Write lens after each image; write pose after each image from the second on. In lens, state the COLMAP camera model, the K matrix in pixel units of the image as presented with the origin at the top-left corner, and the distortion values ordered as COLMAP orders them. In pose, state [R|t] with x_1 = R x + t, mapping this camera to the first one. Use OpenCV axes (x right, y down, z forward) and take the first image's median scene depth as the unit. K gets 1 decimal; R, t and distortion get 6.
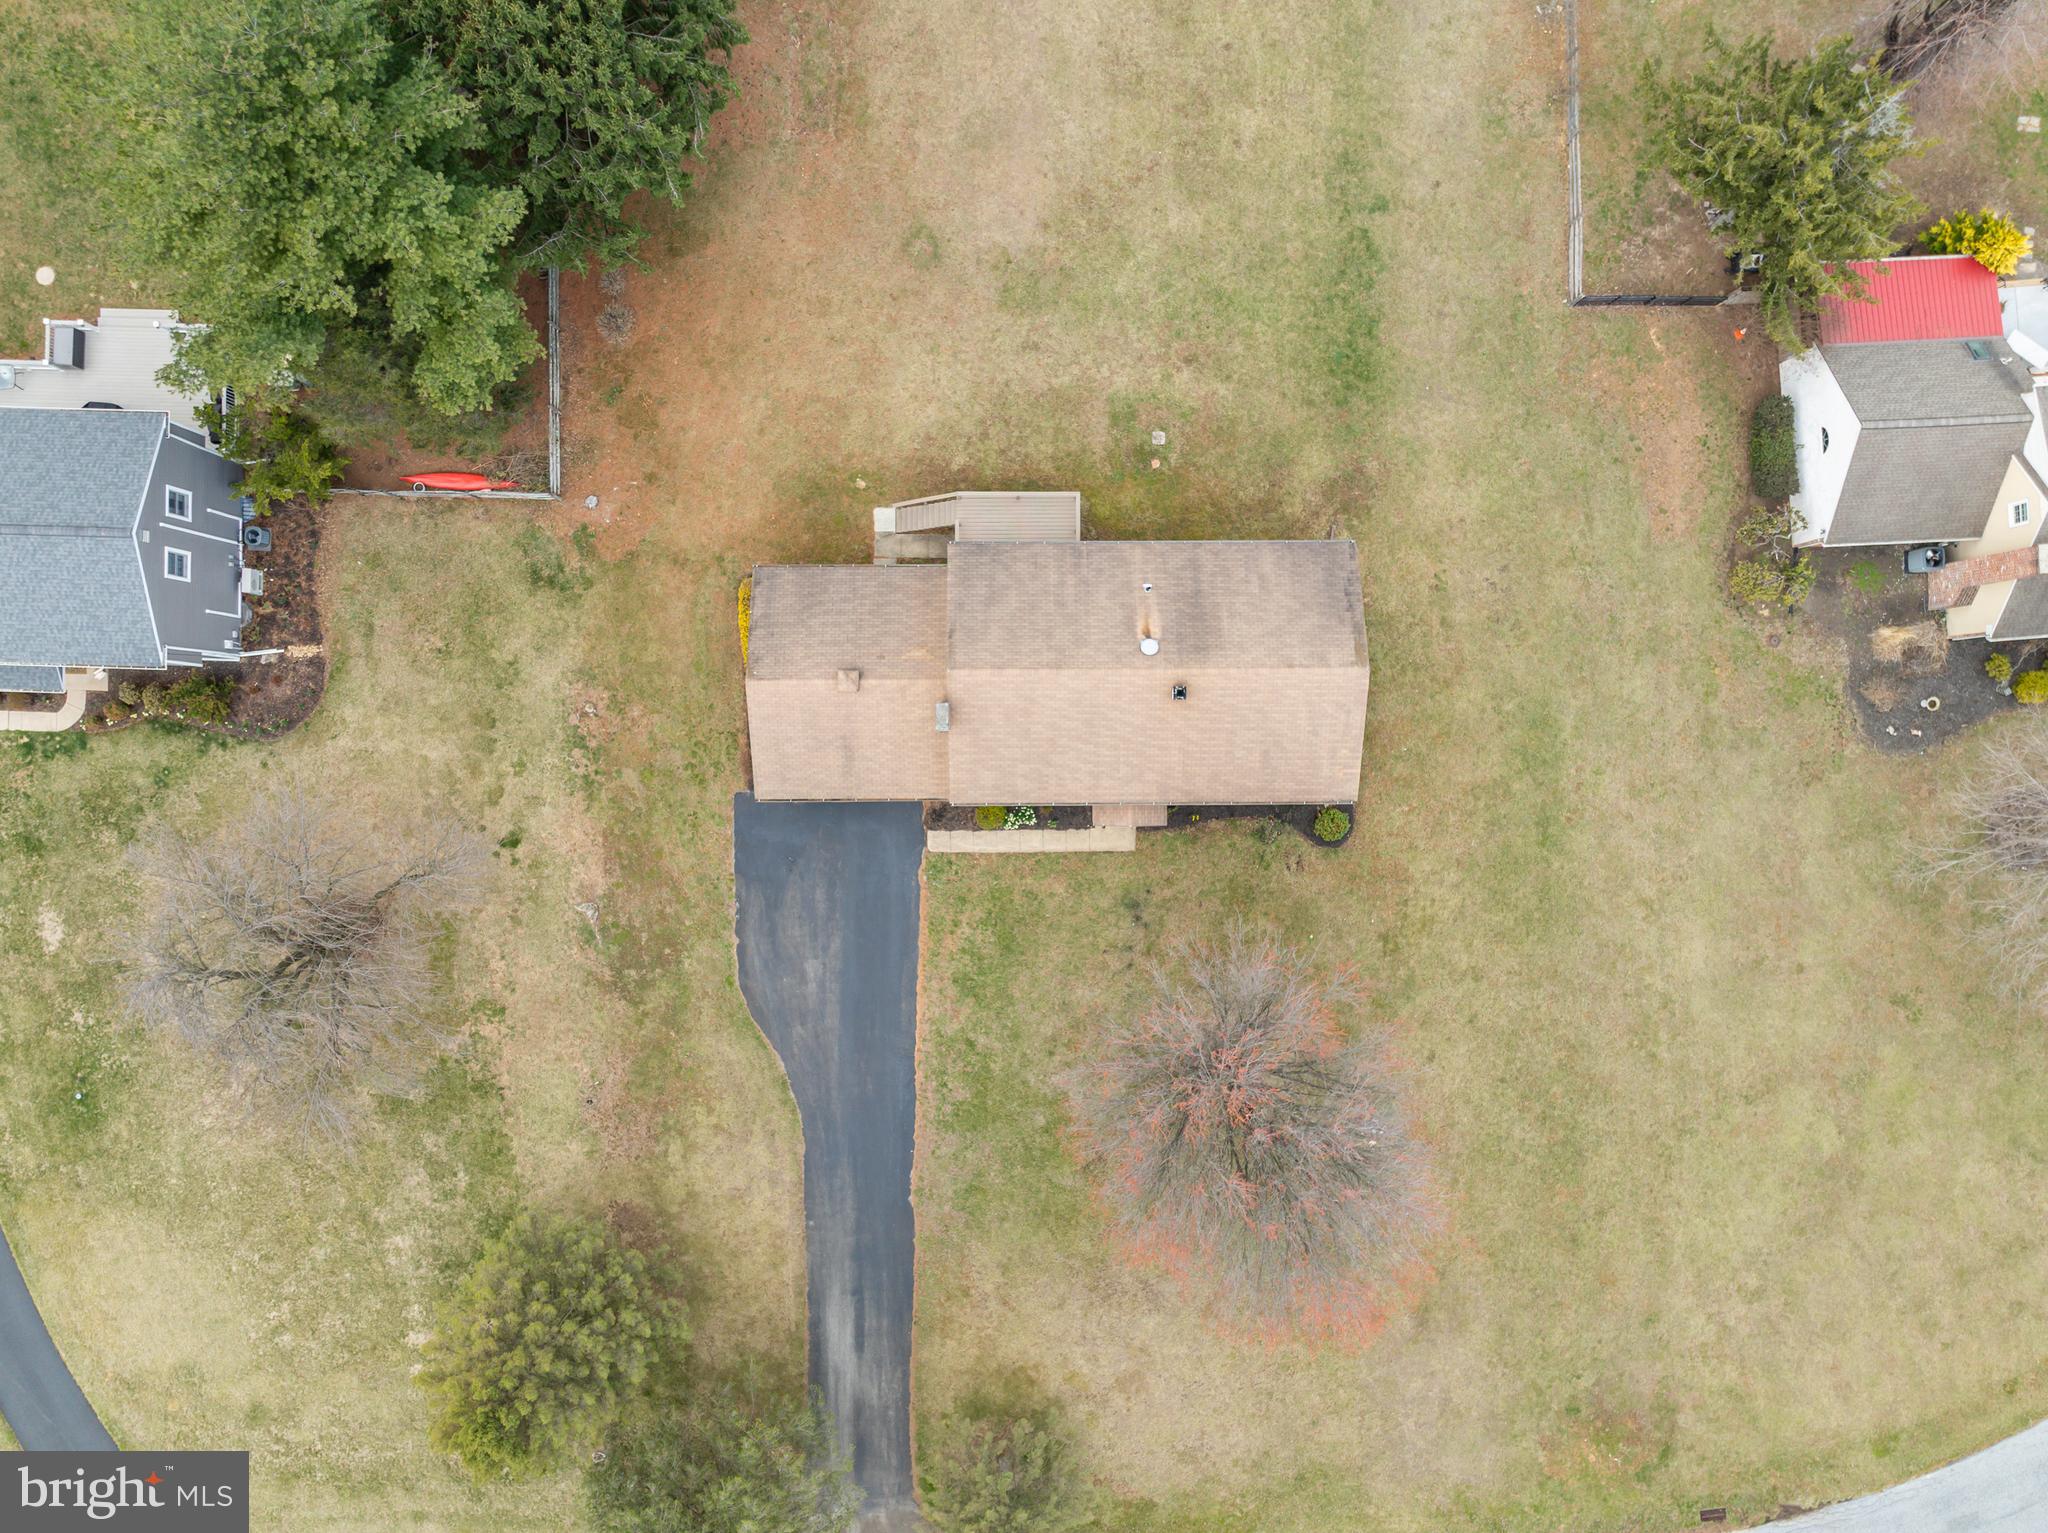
lens RADIAL K [[1441.4, 0, 1024.0], [0, 1441.4, 766.5], [0, 0, 1]] dist [-0.034675, -0.003193]
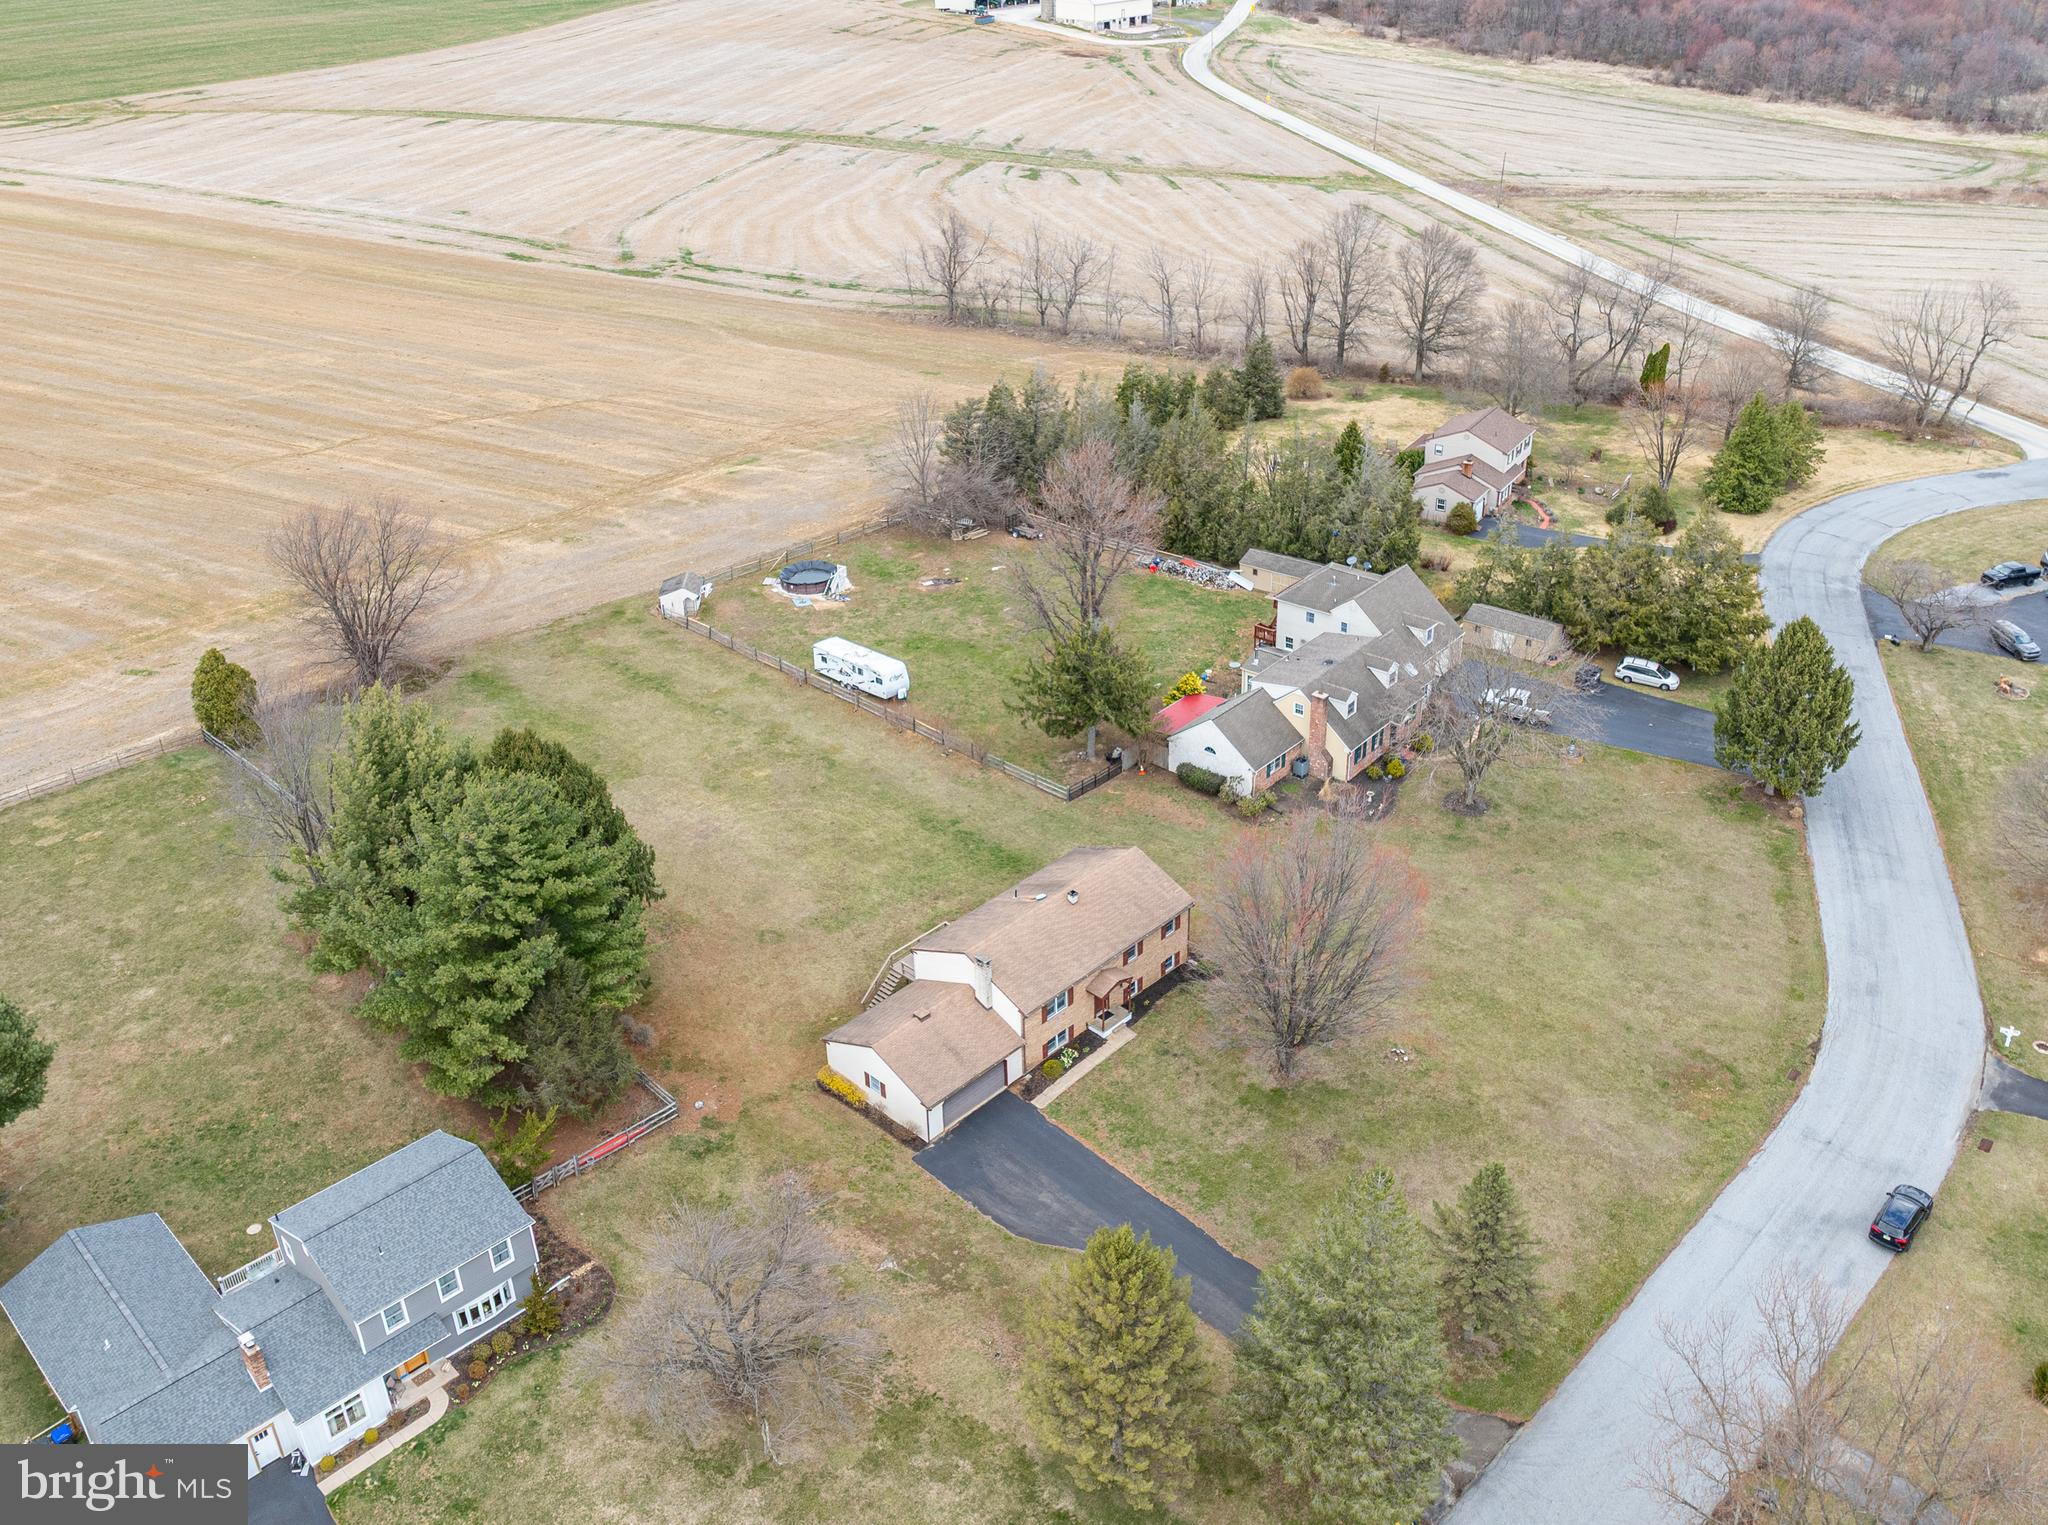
lens RADIAL K [[1441.4, 0, 1024.0], [0, 1441.4, 762.5], [0, 0, 1]] dist [-0.034675, -0.003193]
pose [[0.693594, -0.419522, 0.585601, -0.770642], [0.718685, 0.347490, -0.602281, 0.787055], [0.049180, 0.838601, 0.542521, -0.038615]]
